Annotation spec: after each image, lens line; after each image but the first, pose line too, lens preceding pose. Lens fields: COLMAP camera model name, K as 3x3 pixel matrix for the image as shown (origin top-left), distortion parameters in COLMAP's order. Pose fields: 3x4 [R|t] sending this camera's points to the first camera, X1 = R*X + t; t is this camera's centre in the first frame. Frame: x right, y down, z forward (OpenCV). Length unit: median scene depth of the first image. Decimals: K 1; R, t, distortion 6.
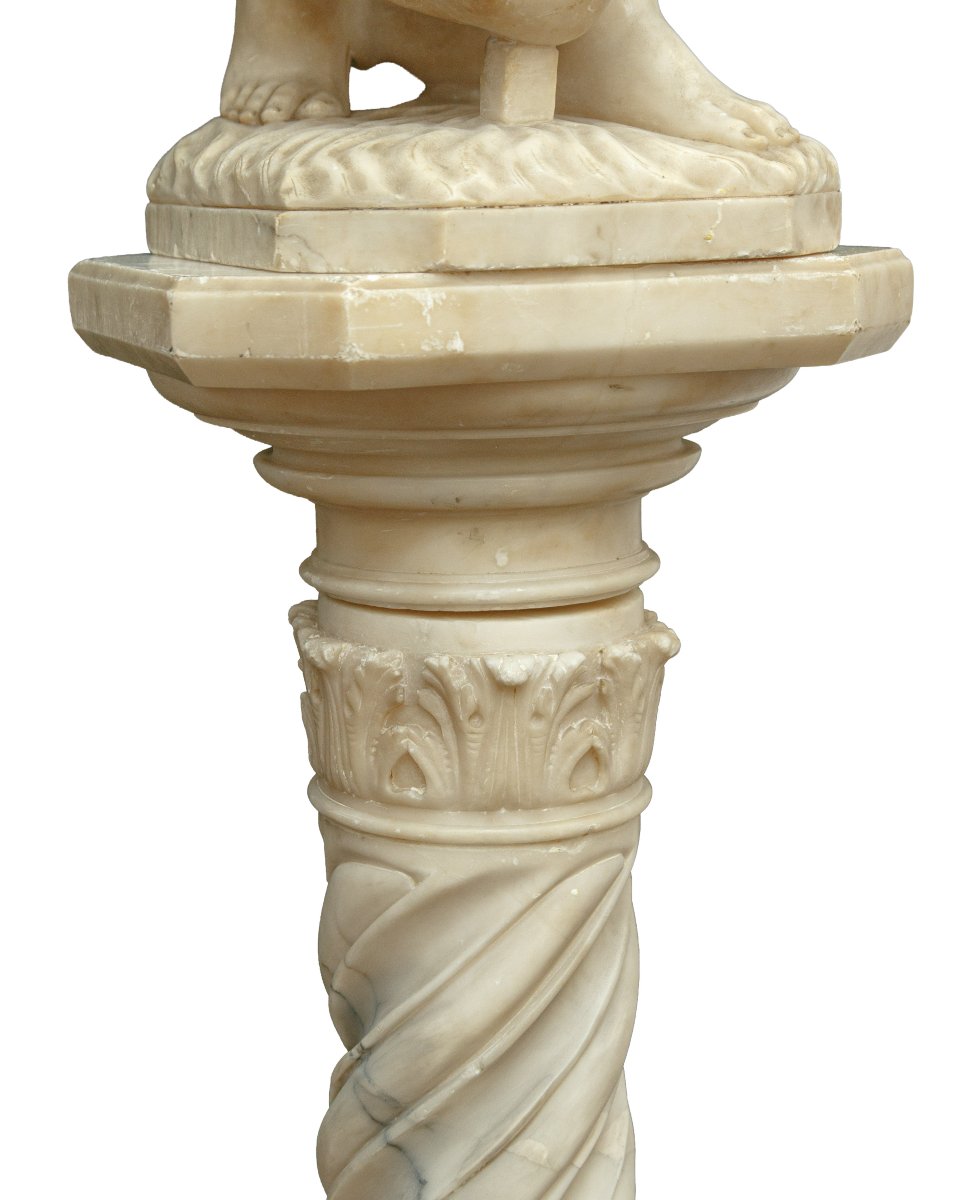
lens RADIAL K [[2646.8, 0, 475.8], [0, 2646.8, 608.8], [0, 0, 1]] dist [0.105999, 0.000000]
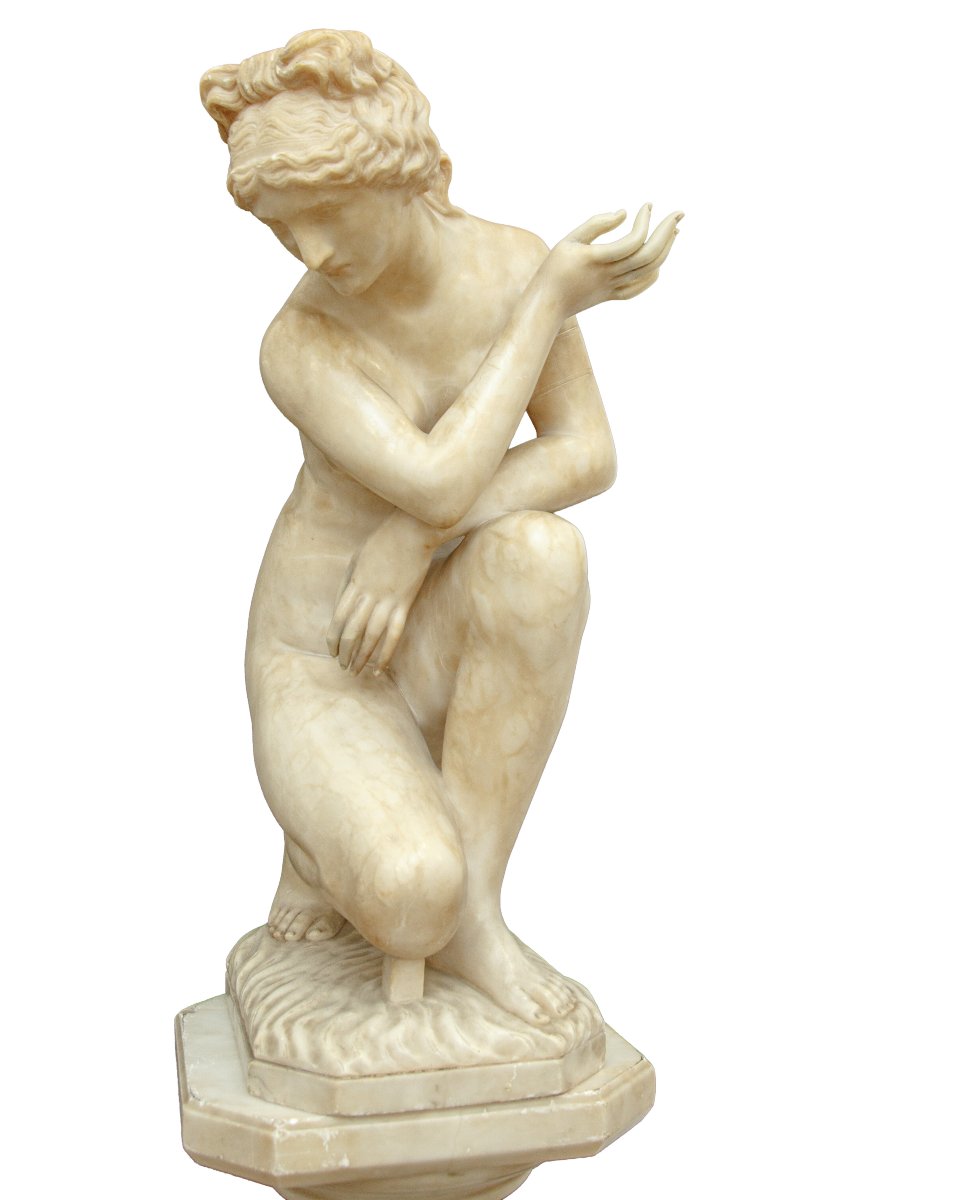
lens RADIAL K [[1415.4, 0, 491.0], [0, 1415.4, 496.8], [0, 0, 1]] dist [-0.058871, 0.000000]
pose [[0.995406, 0.006106, -0.095554, 0.144938], [-0.028552, 0.971491, -0.235352, -0.266757], [0.091393, 0.236999, 0.967202, 0.073599]]
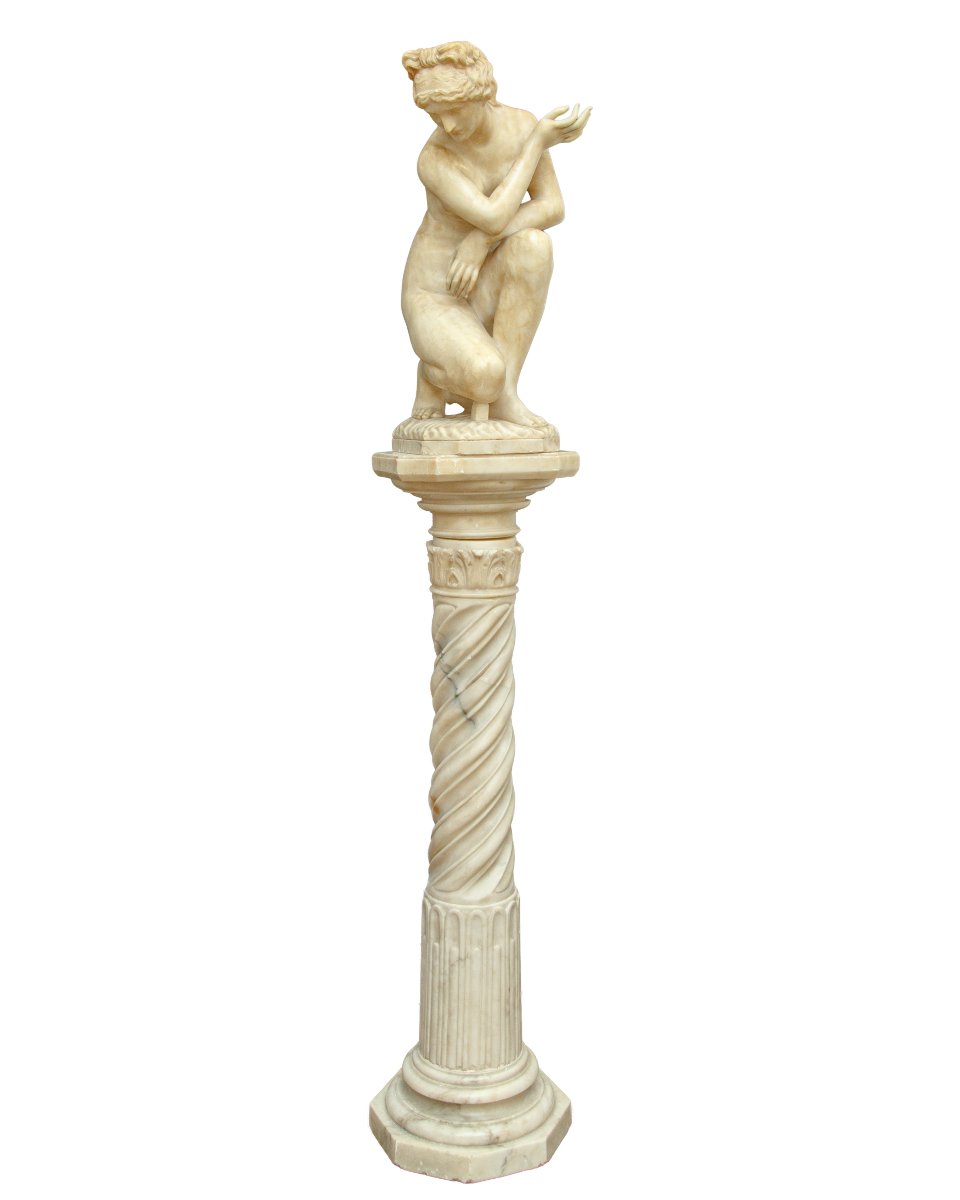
lens RADIAL K [[1530.0, 0, 517.8], [0, 1530.0, 476.5], [0, 0, 1]] dist [-0.041619, 0.000000]
pose [[0.999026, 0.010892, -0.042759, 0.171765], [-0.016144, 0.992089, -0.124492, 0.196884], [0.041064, 0.125061, 0.991299, -1.330660]]
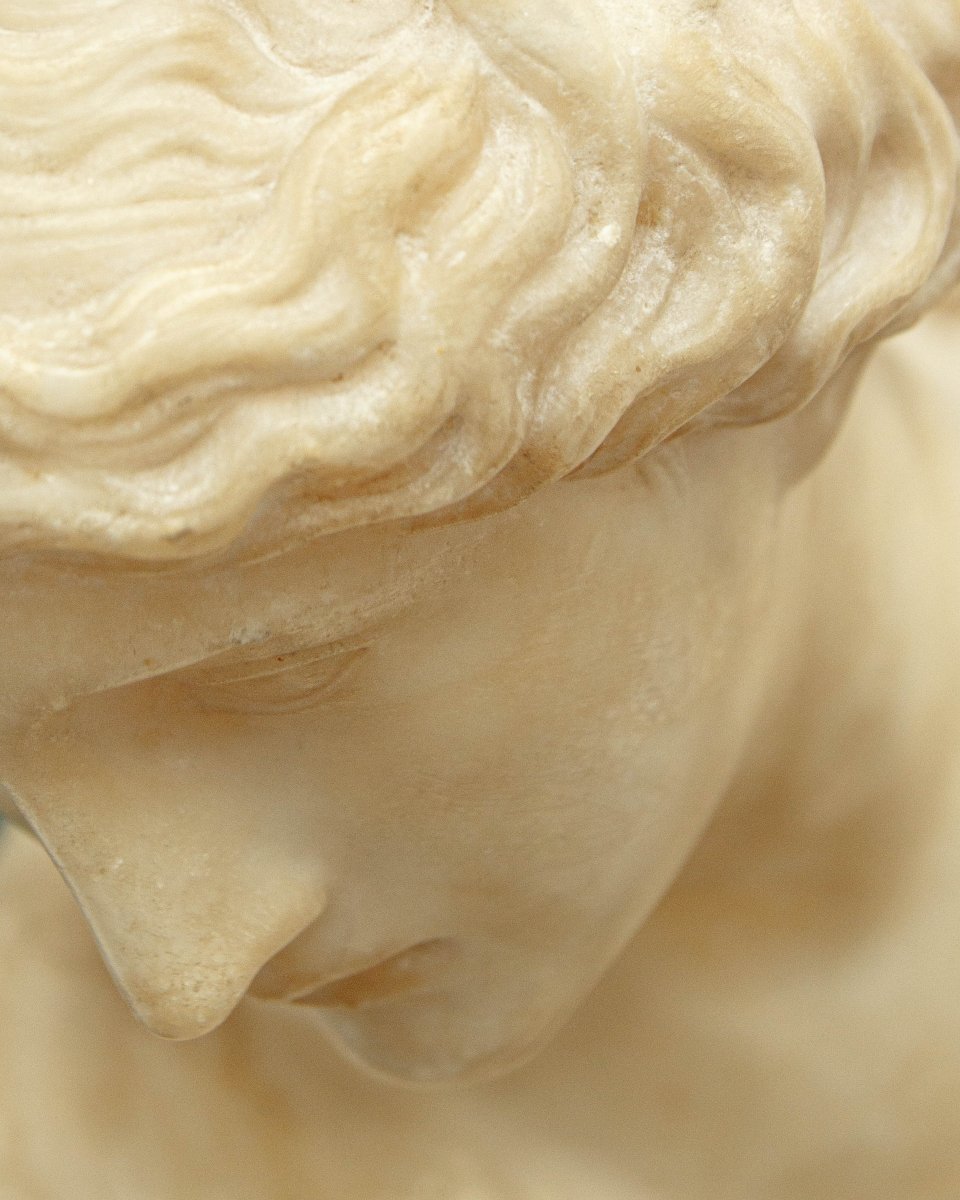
lens RADIAL K [[4472.1, 0, 481.0], [0, 4472.1, 598.2], [0, 0, 1]] dist [-0.315842, 0.000000]
pose [[0.989630, -0.030197, -0.140433, 0.044534], [0.004385, 0.983549, -0.180586, -0.539804], [0.143576, 0.178097, 0.973482, 0.447306]]
